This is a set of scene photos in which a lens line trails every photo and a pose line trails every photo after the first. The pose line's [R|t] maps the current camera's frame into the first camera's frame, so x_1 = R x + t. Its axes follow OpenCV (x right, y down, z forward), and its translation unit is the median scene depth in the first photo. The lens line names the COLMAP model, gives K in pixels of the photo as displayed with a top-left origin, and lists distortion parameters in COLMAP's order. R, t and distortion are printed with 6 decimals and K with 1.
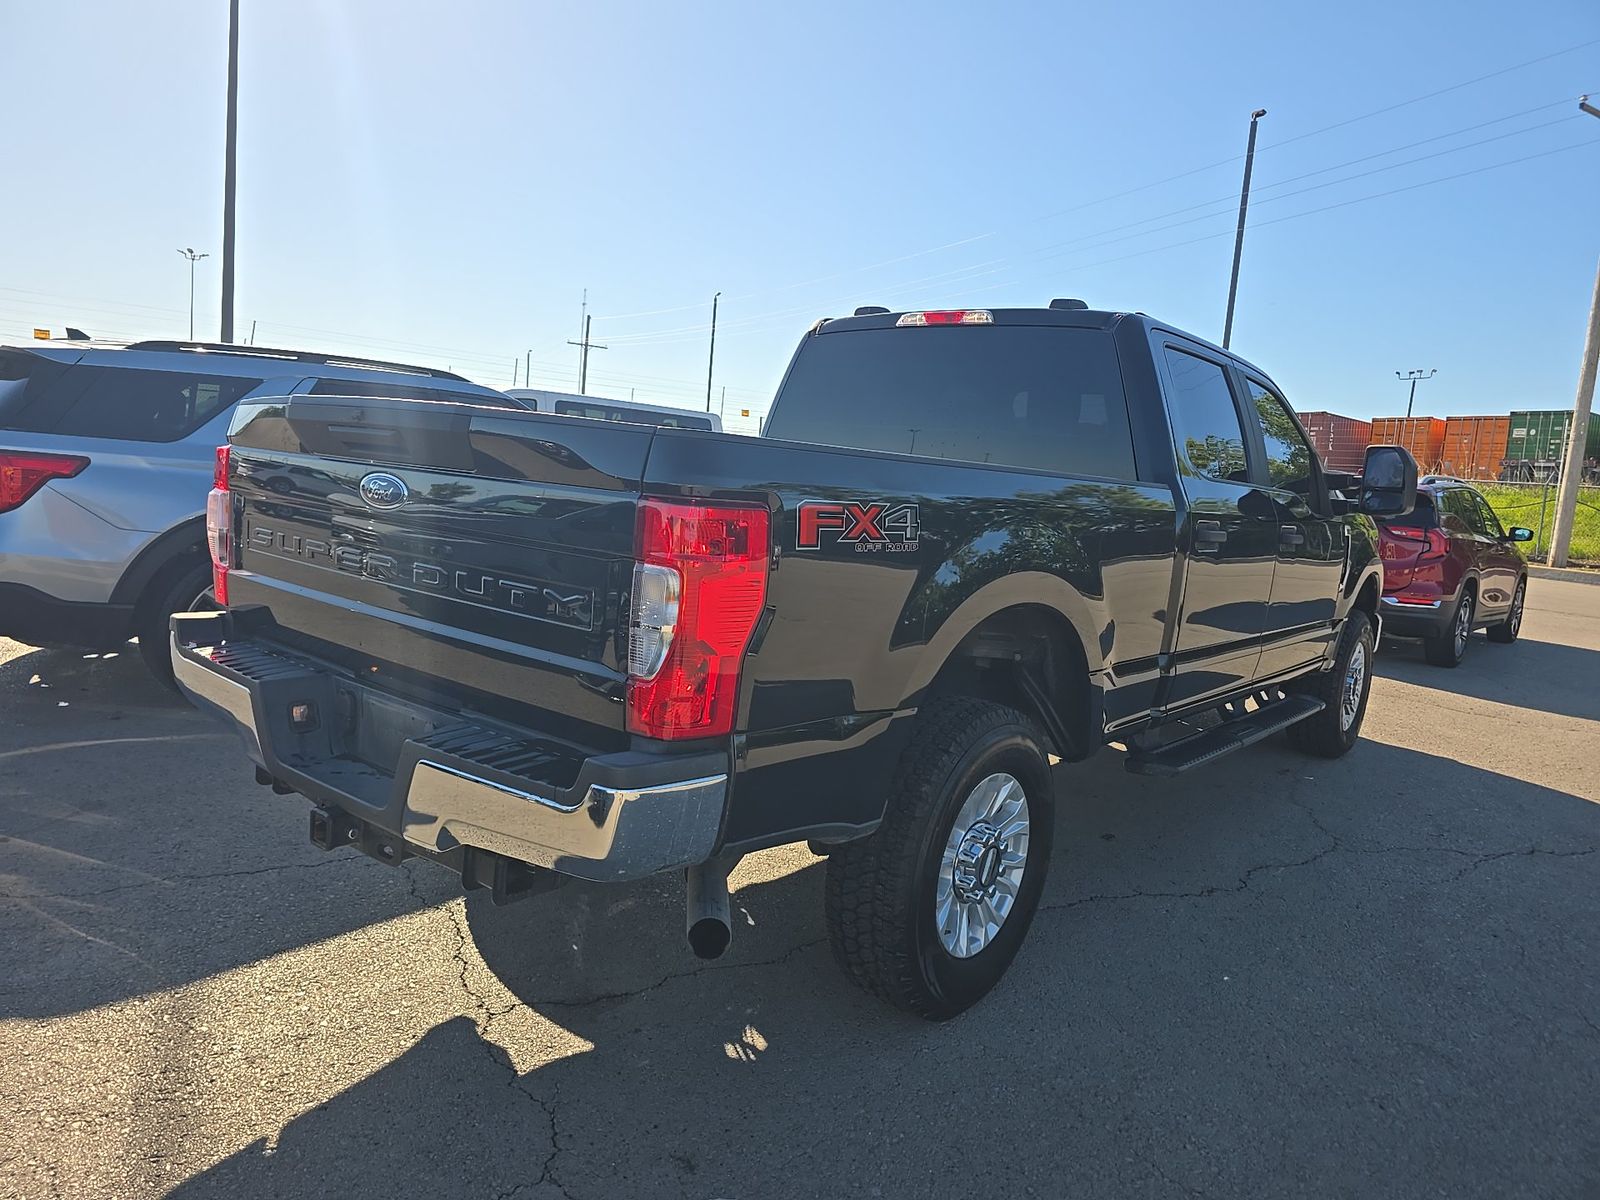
lens RADIAL K [[1086.3, 0, 800.0], [0, 1086.3, 600.0], [0, 0, 1]] dist [0.066092, -0.059135]
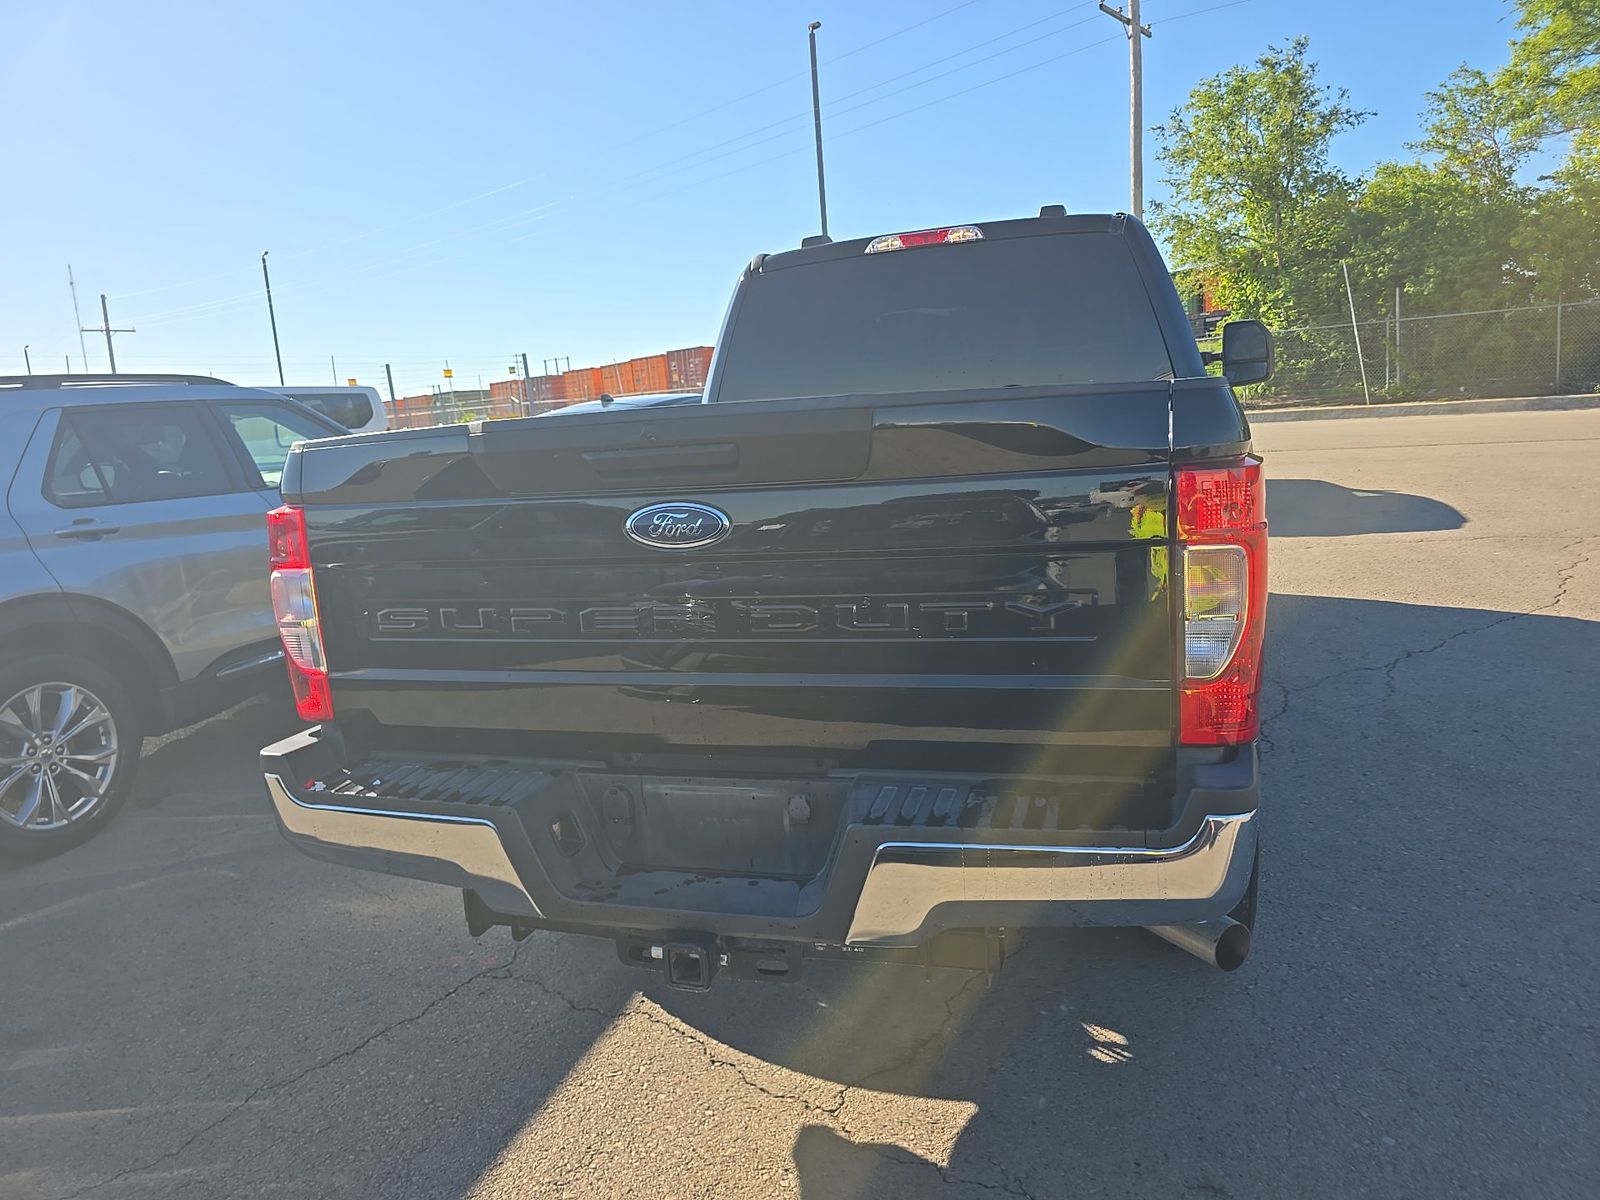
lens RADIAL K [[1086.3, 0, 800.0], [0, 1086.3, 600.0], [0, 0, 1]] dist [0.066092, -0.059135]
pose [[0.920681, -0.209380, 0.329403, -0.353985], [0.190268, 0.977633, 0.089618, -0.062905], [-0.340799, -0.019835, 0.939927, 0.156547]]
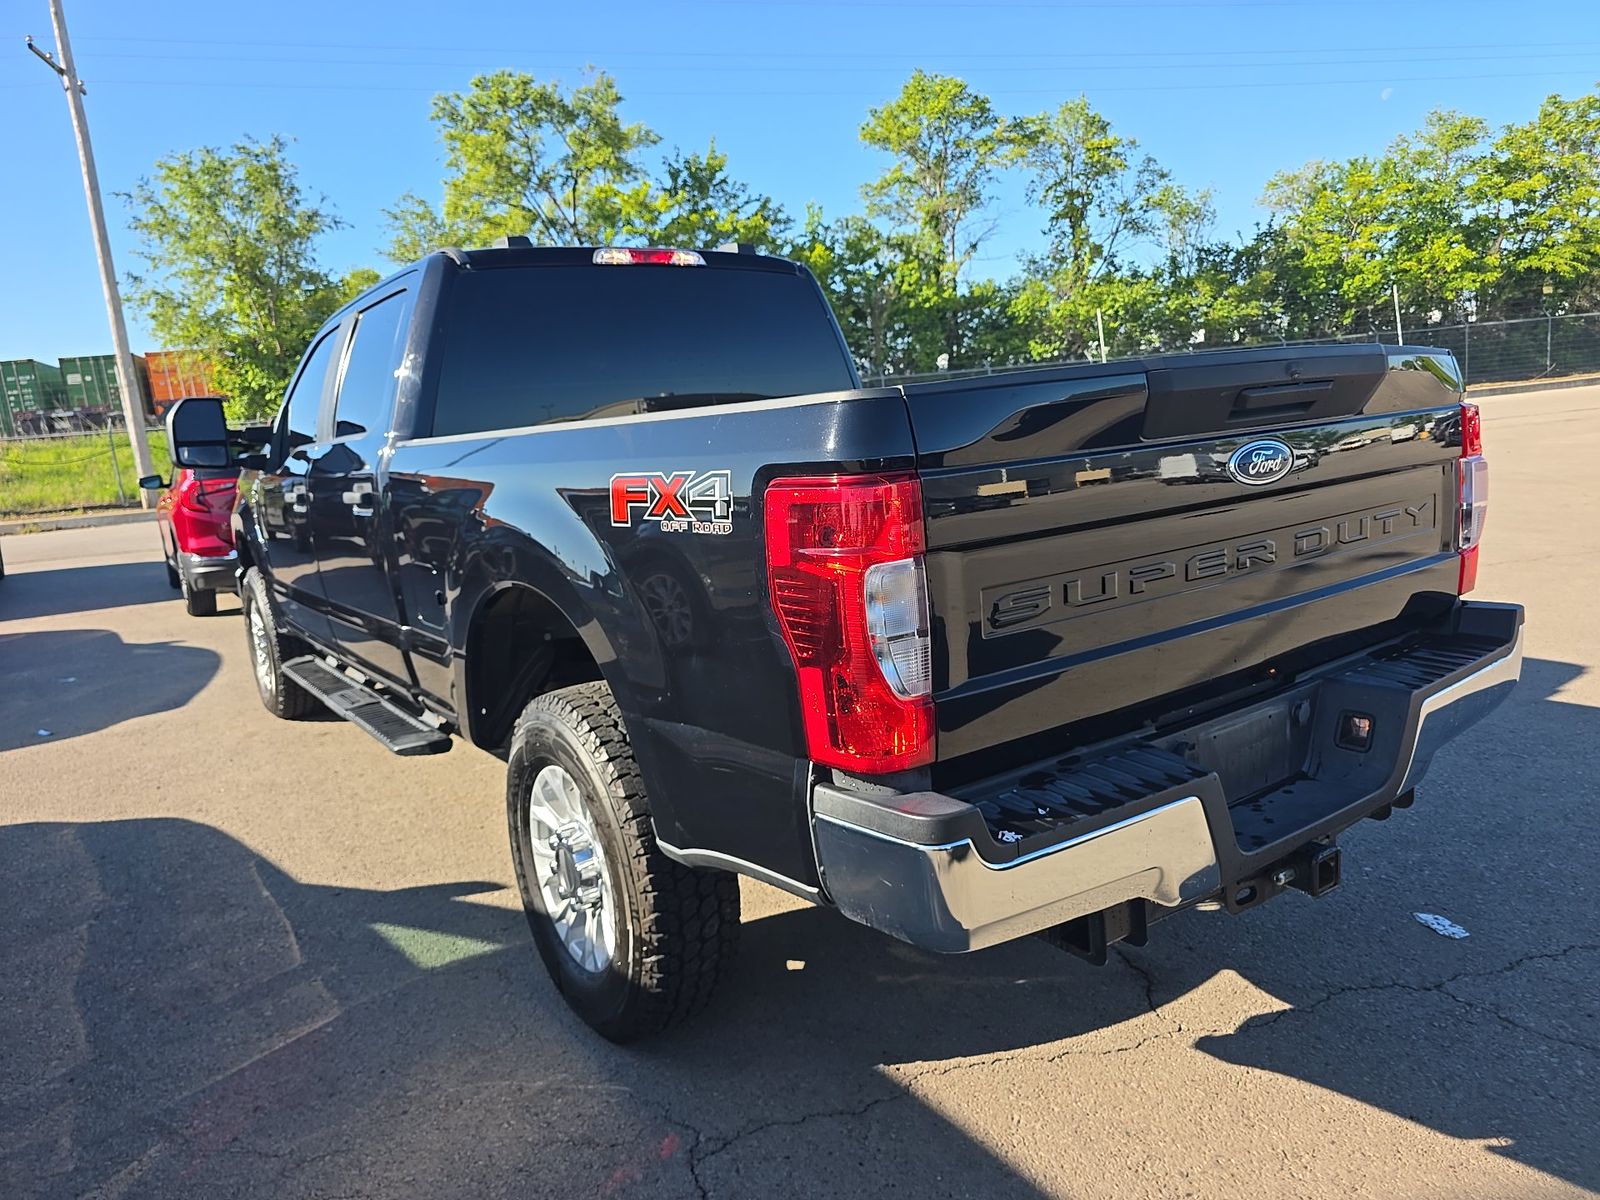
lens RADIAL K [[1086.3, 0, 800.0], [0, 1086.3, 600.0], [0, 0, 1]] dist [0.066092, -0.059135]
pose [[0.256269, -0.262490, 0.930282, -0.786821], [0.221058, 0.952831, 0.207957, -0.155390], [-0.940989, 0.152354, 0.302207, 0.682961]]
